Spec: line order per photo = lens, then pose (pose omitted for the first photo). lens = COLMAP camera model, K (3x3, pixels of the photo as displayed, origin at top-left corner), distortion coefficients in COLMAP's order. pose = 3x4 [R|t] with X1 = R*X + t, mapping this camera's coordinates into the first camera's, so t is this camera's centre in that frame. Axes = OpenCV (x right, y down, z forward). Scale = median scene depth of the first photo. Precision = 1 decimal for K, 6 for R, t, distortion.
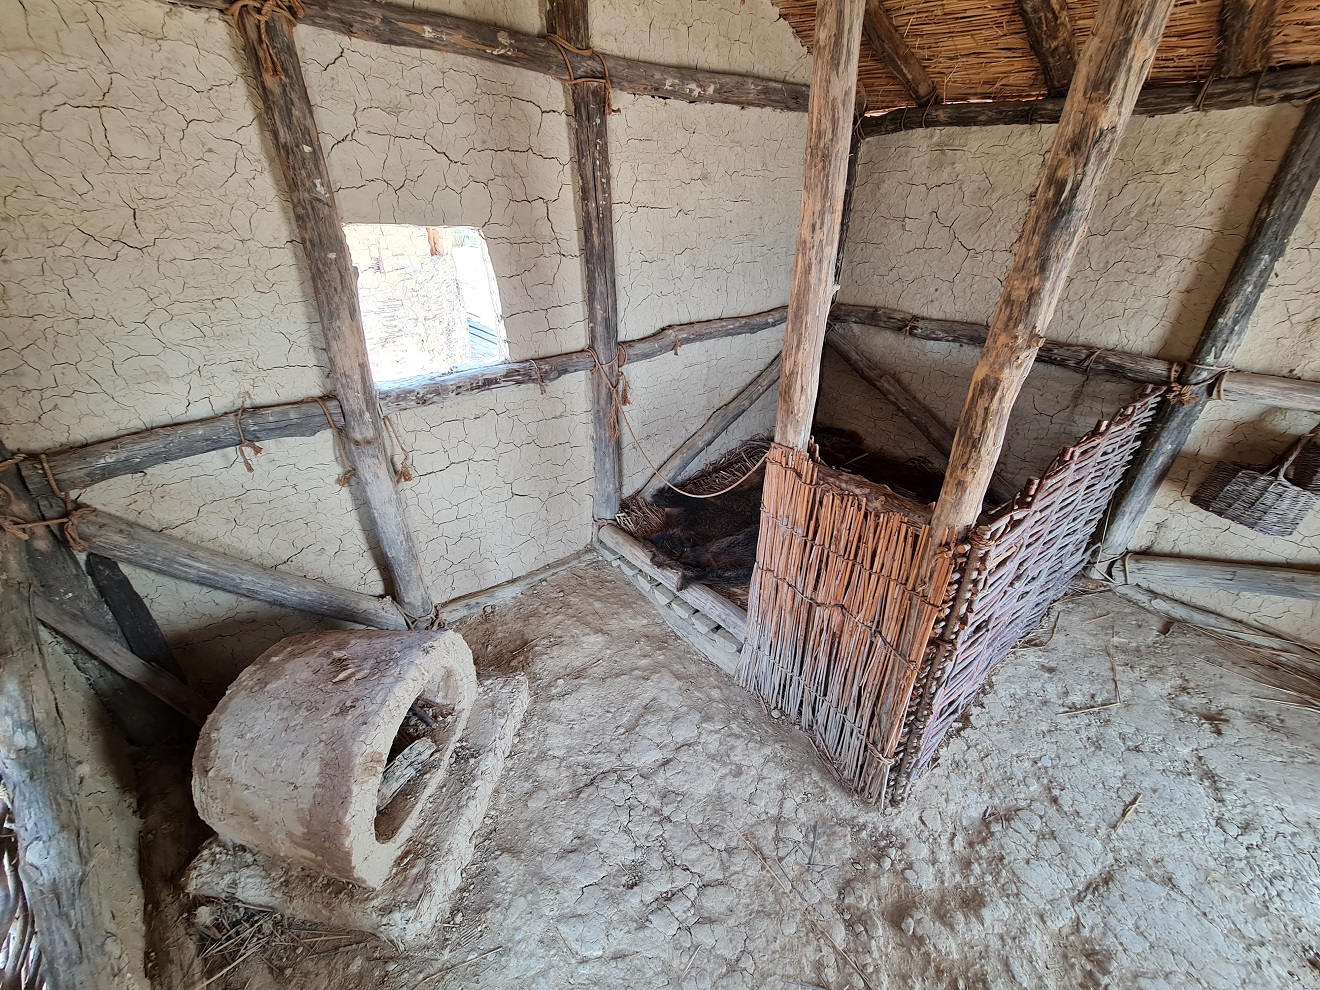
lens RADIAL K [[534.6, 0, 664.3], [0, 534.6, 499.5], [0, 0, 1]] dist [-0.002328, 0.000122]
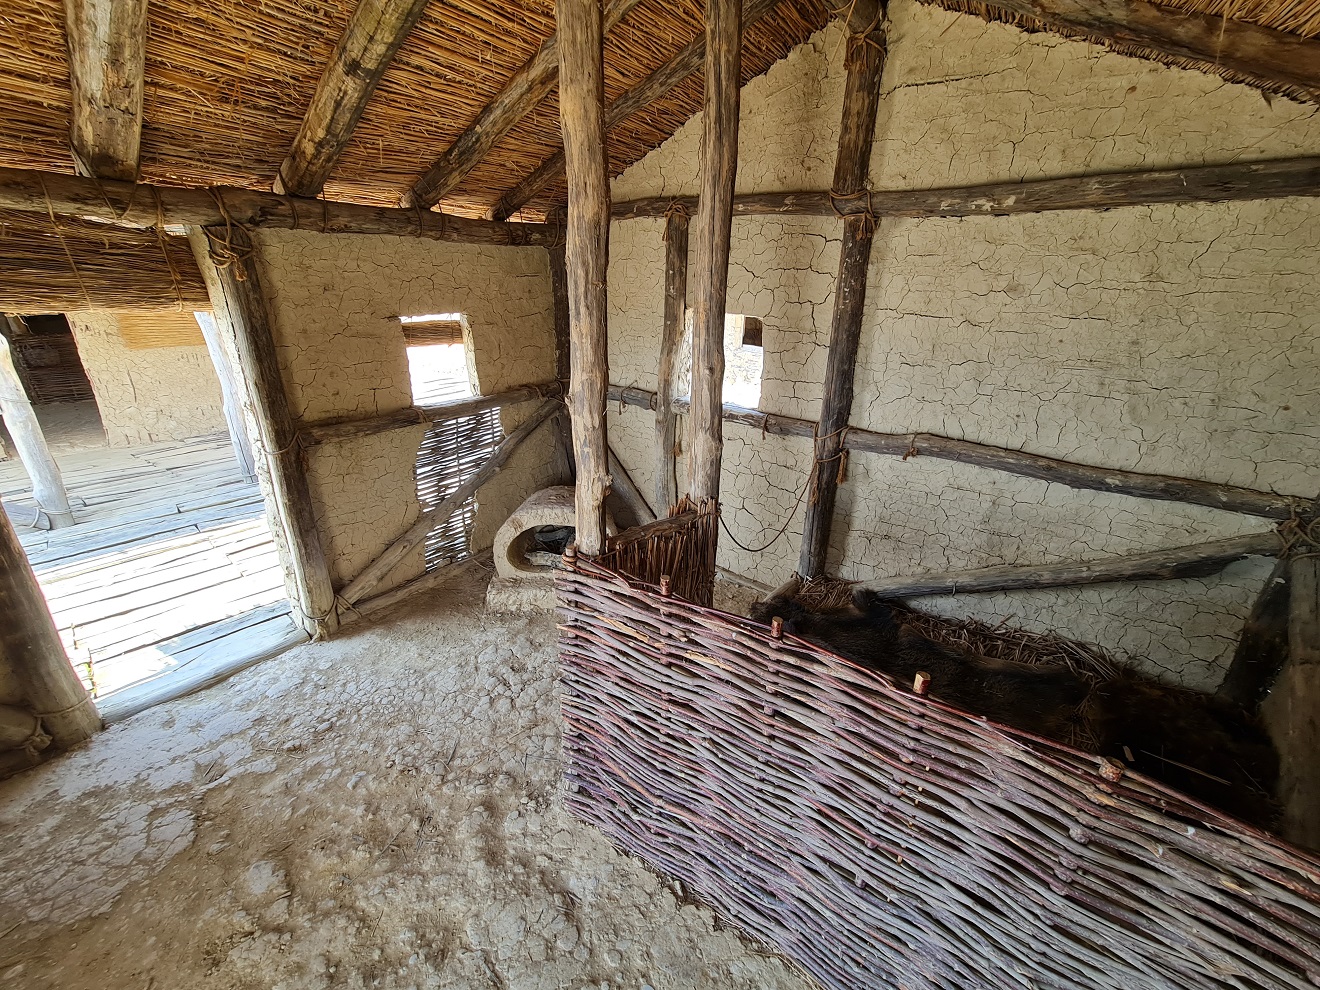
lens RADIAL K [[534.6, 0, 664.3], [0, 534.6, 499.5], [0, 0, 1]] dist [-0.002328, 0.000122]
pose [[0.235233, 0.367698, -0.899702, 1.088170], [-0.508002, 0.835687, 0.208715, -0.258373], [0.828613, 0.407953, 0.383372, 0.412757]]
